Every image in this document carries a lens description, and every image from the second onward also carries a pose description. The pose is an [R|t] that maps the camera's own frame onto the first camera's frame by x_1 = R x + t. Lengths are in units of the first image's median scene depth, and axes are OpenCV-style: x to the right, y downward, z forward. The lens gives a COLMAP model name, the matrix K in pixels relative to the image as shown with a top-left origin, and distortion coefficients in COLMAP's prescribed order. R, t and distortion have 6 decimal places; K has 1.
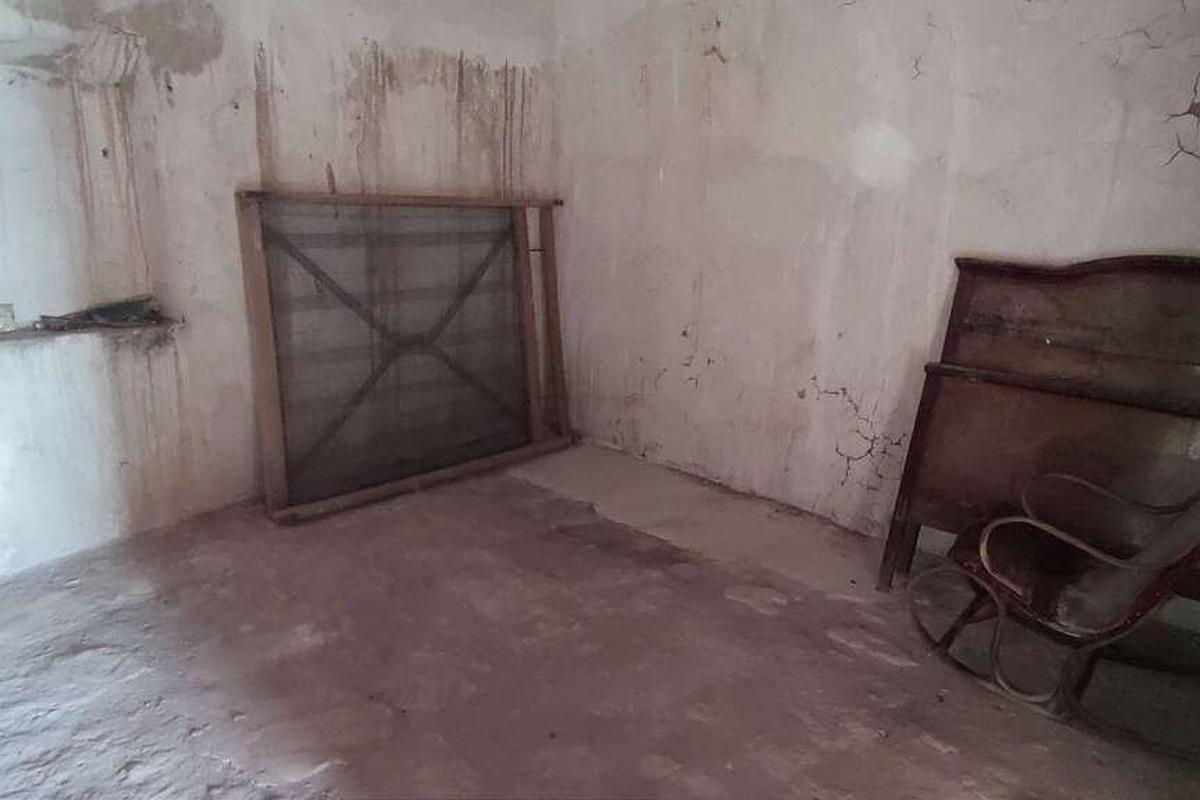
lens RADIAL K [[802.3, 0, 600.0], [0, 802.3, 400.0], [0, 0, 1]] dist [0.013586, -0.026379]
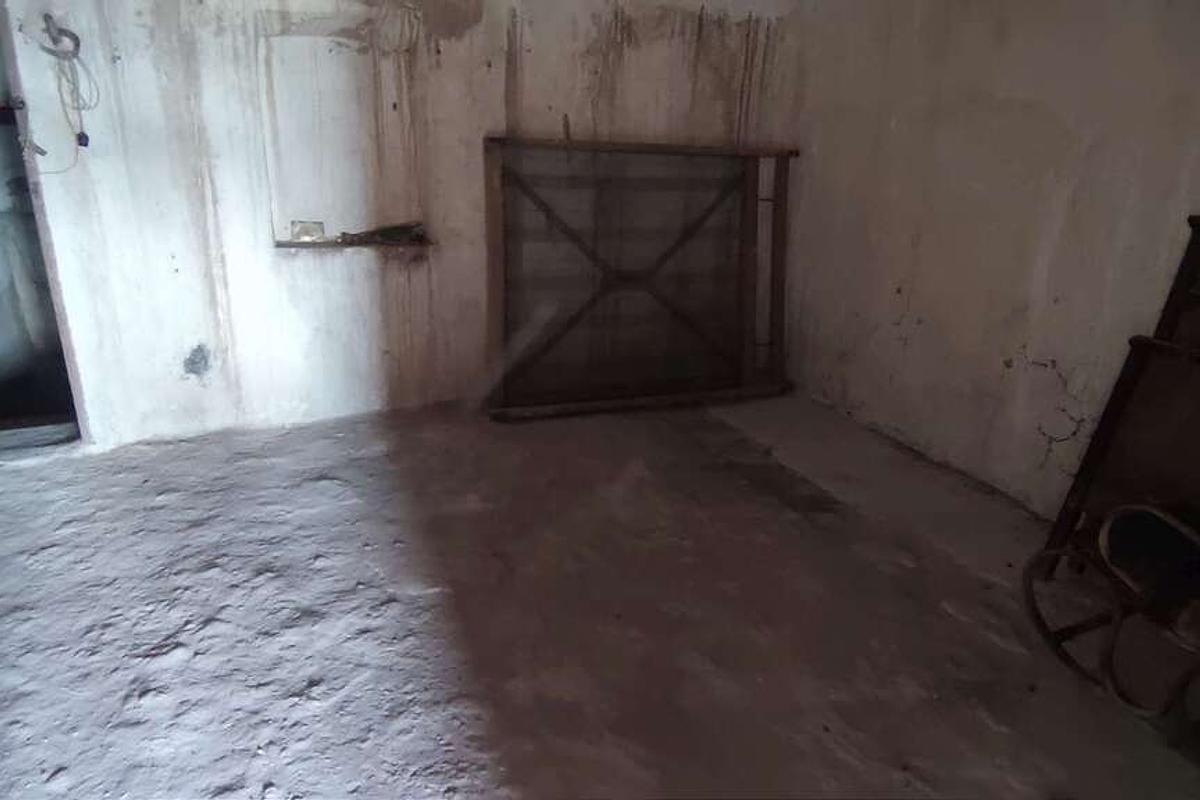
lens RADIAL K [[802.3, 0, 600.0], [0, 802.3, 400.0], [0, 0, 1]] dist [0.013586, -0.026379]
pose [[0.906404, 0.130142, -0.401864, 0.223708], [-0.112813, 0.991381, 0.066605, 0.028187], [0.407069, -0.015036, 0.913274, -0.030147]]
